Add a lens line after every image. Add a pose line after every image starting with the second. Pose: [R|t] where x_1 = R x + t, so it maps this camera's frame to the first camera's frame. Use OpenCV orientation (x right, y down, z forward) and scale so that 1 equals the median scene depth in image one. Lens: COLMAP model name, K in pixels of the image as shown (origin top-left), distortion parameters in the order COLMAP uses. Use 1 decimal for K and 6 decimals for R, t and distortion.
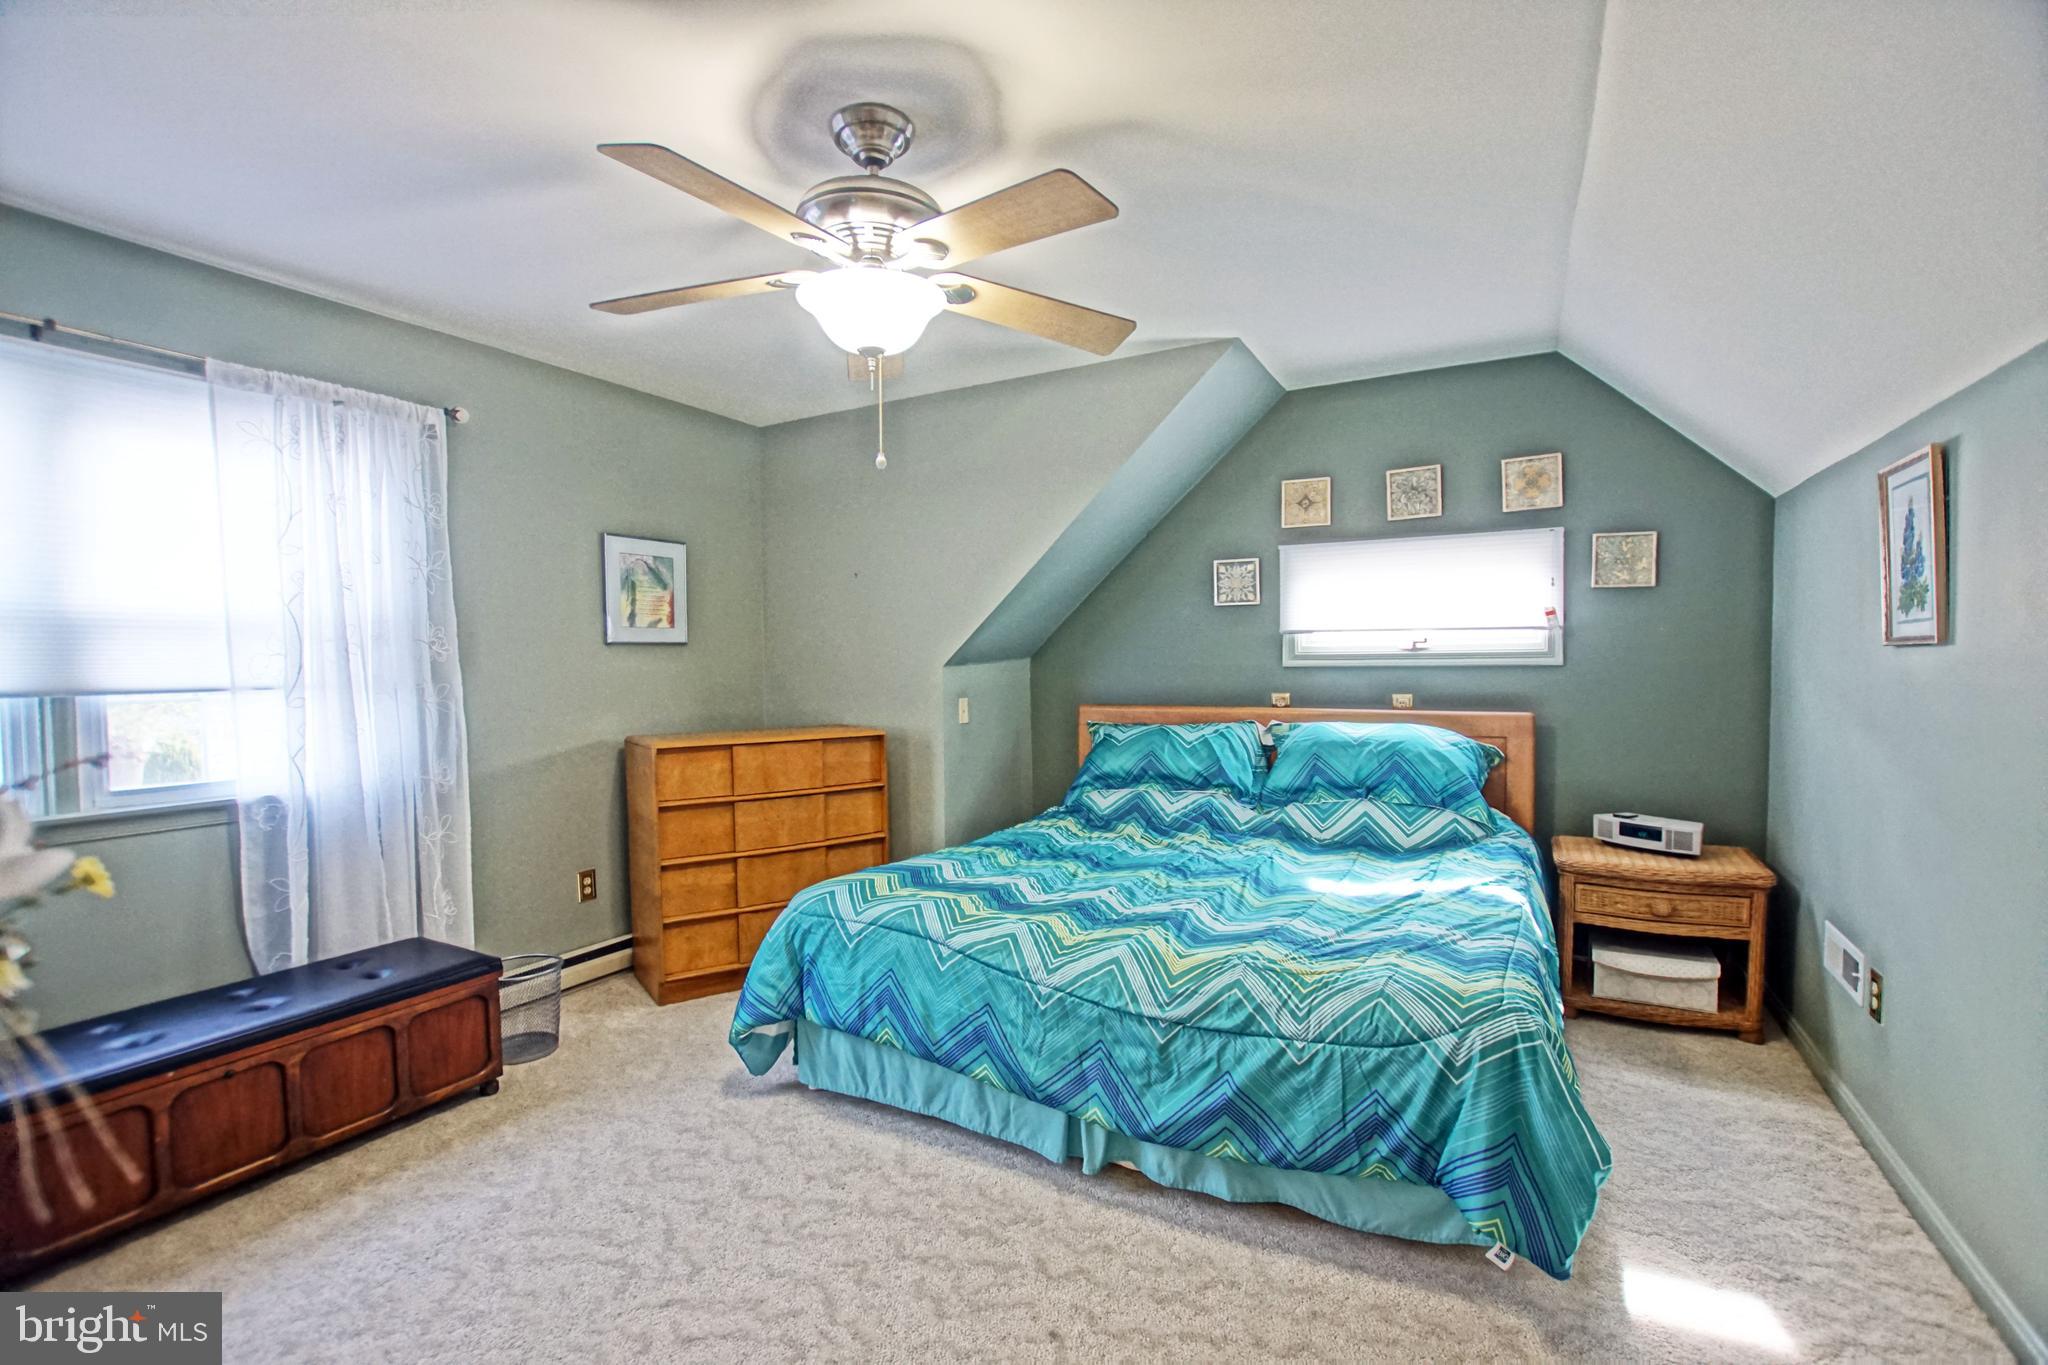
lens RADIAL K [[895.9, 0, 1022.3], [0, 895.9, 695.6], [0, 0, 1]] dist [-0.019868, -0.000149]
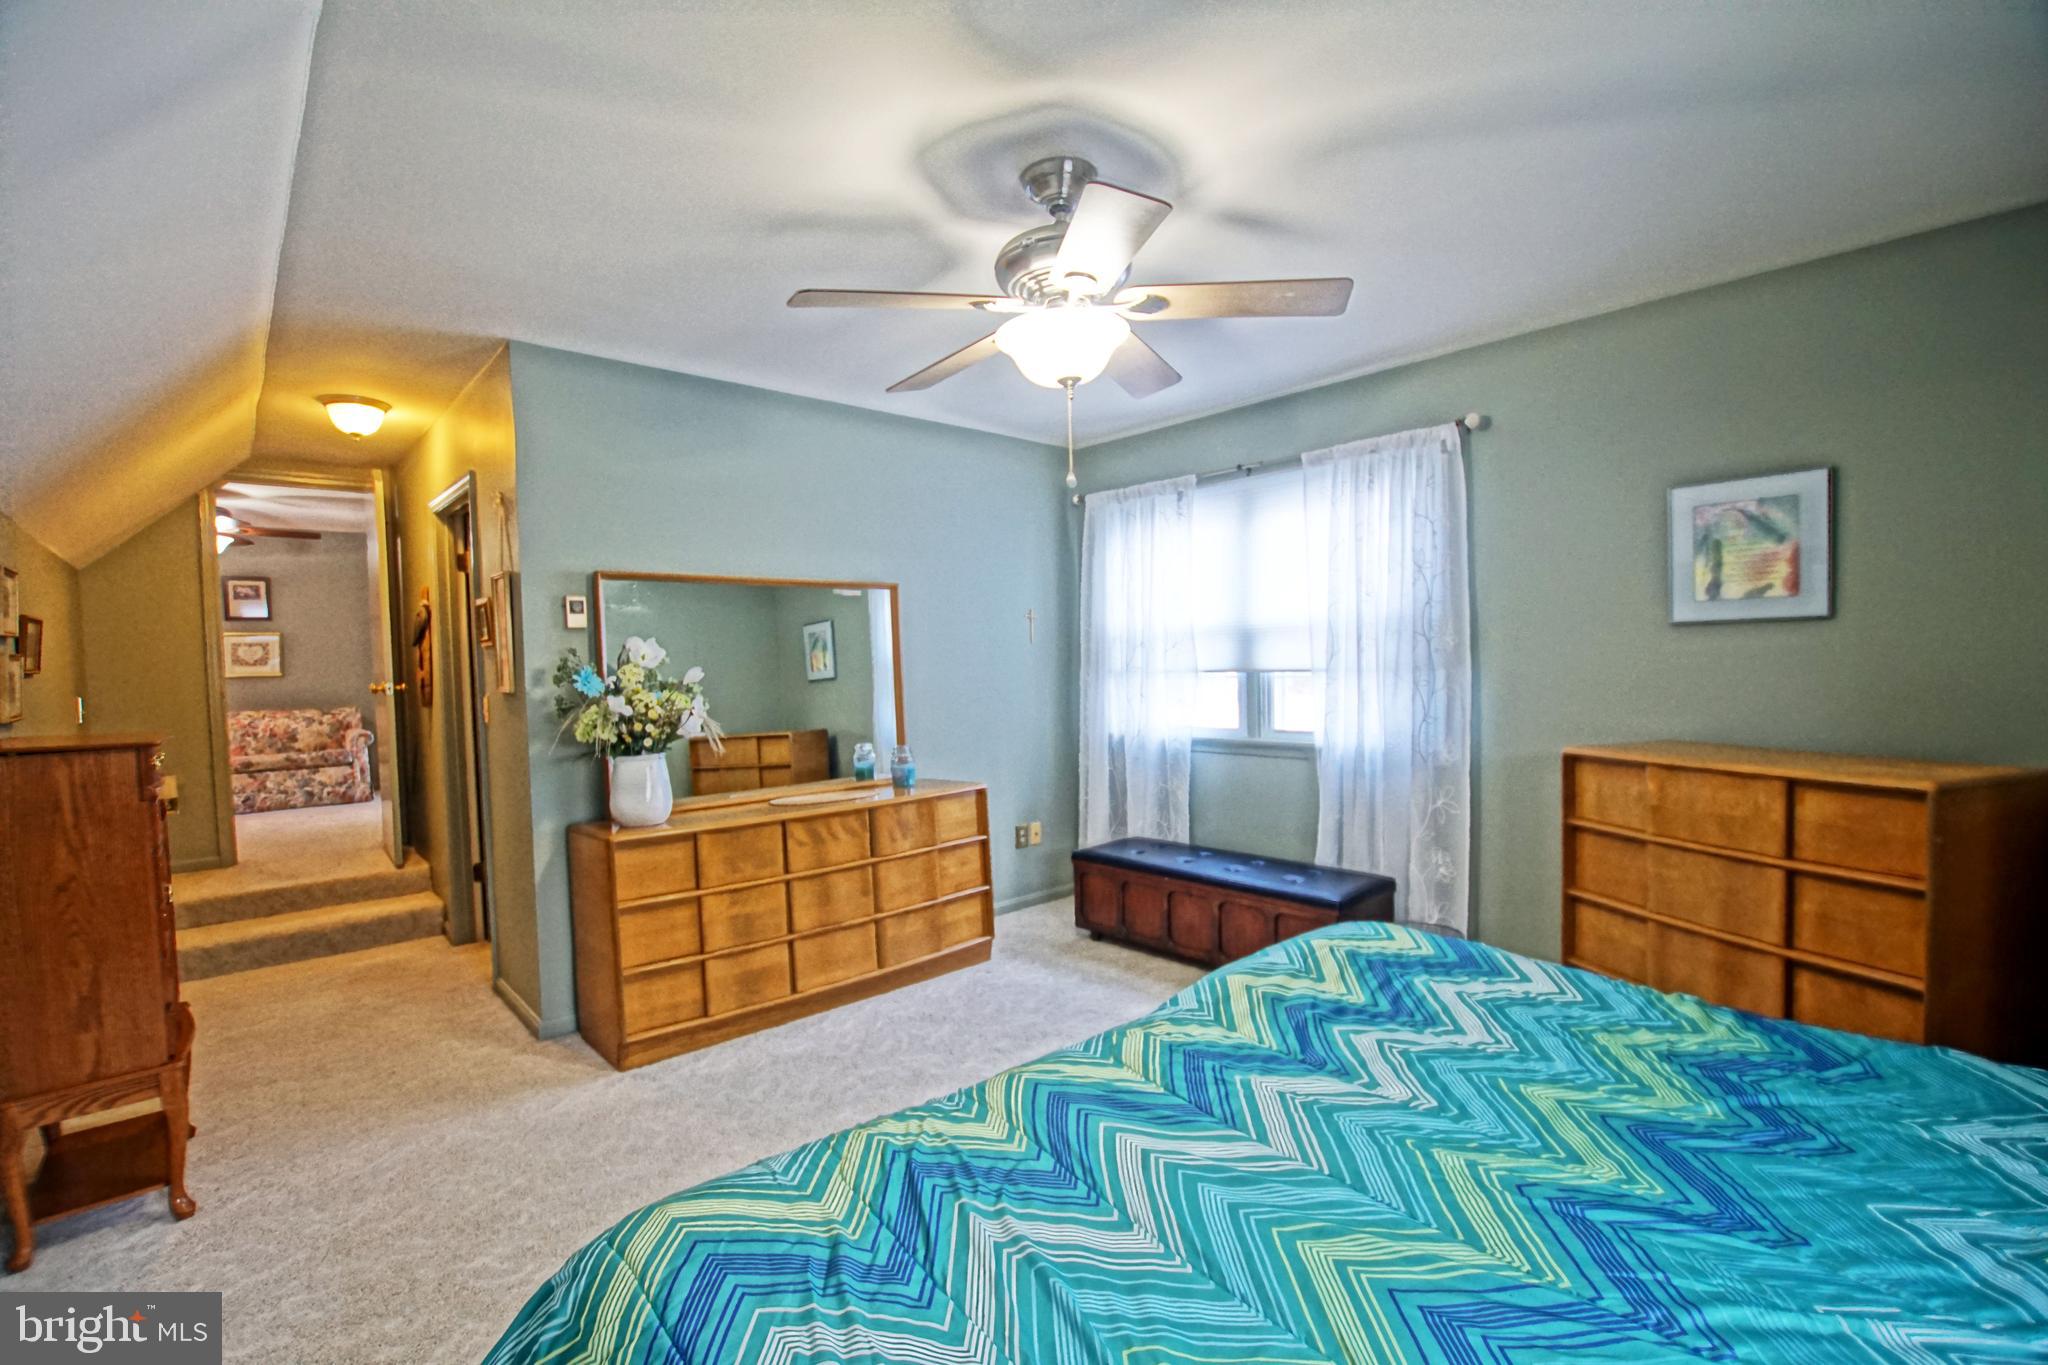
lens RADIAL K [[895.9, 0, 1022.3], [0, 895.9, 695.6], [0, 0, 1]] dist [-0.019868, -0.000149]
pose [[-0.336502, 0.057309, -0.939937, 0.480918], [-0.013136, 0.997764, 0.065538, -0.038859], [0.941591, 0.034401, -0.334996, 0.719345]]
